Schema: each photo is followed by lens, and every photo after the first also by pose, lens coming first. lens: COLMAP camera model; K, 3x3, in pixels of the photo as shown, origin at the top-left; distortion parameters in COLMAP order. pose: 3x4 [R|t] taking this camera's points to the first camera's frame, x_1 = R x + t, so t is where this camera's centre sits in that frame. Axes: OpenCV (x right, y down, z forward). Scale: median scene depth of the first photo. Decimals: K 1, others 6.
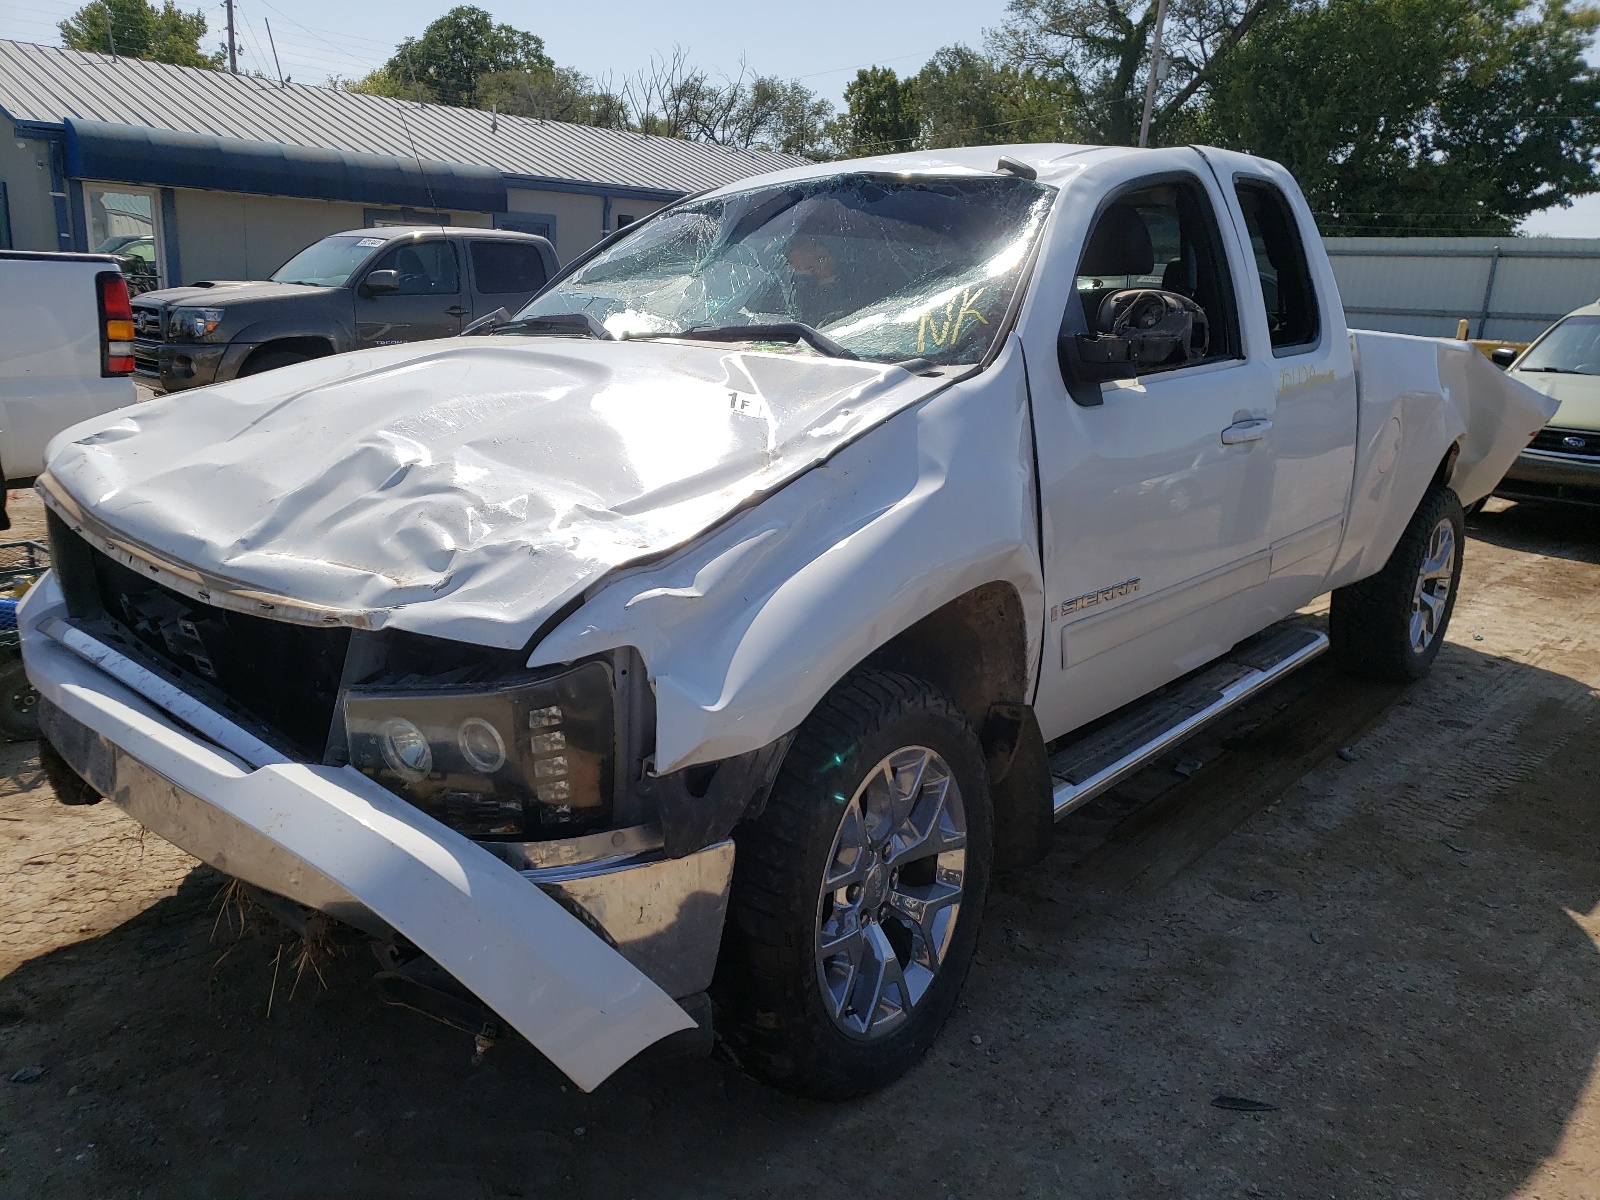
lens RADIAL K [[1279.7, 0, 791.1], [0, 1279.7, 599.5], [0, 0, 1]] dist [0.040382, -0.050332]
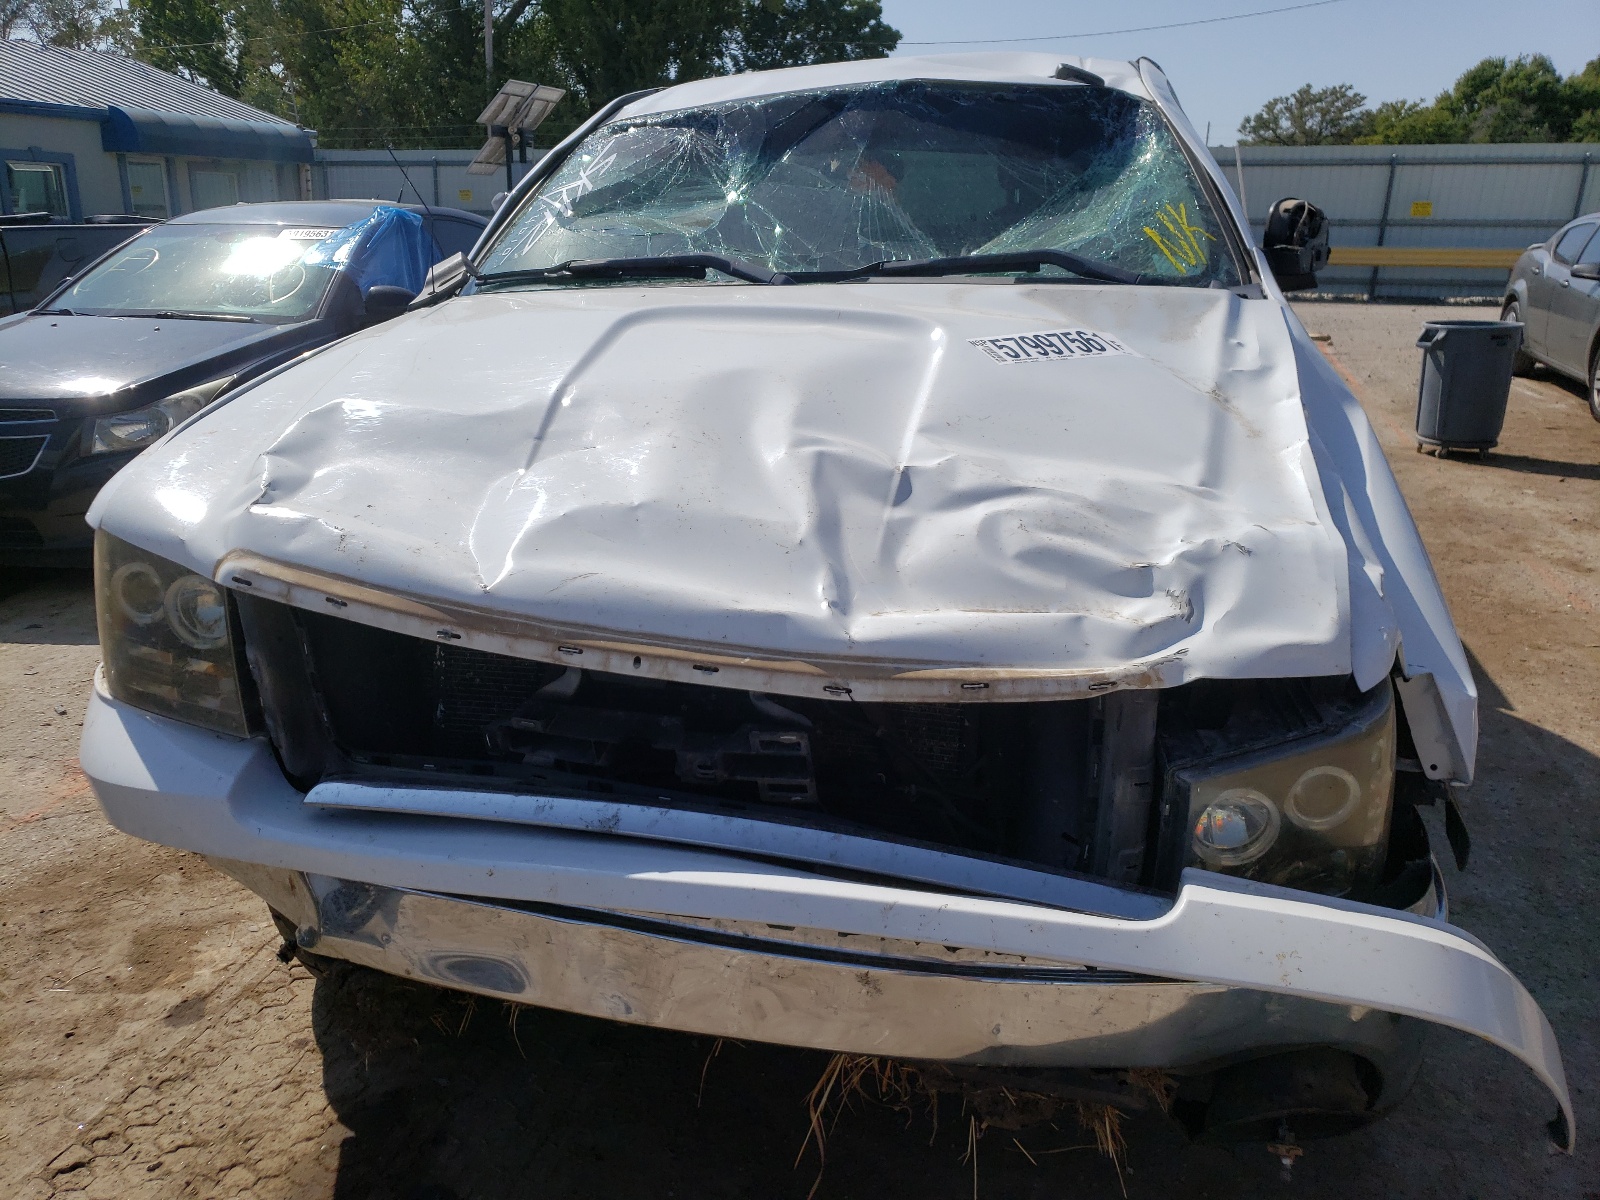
lens RADIAL K [[1279.7, 0, 791.1], [0, 1279.7, 599.5], [0, 0, 1]] dist [0.040382, -0.050332]
pose [[0.862432, -0.173942, 0.475348, -0.761214], [0.145515, 0.984658, 0.096301, -0.115571], [-0.484806, -0.013883, 0.874512, 0.396563]]
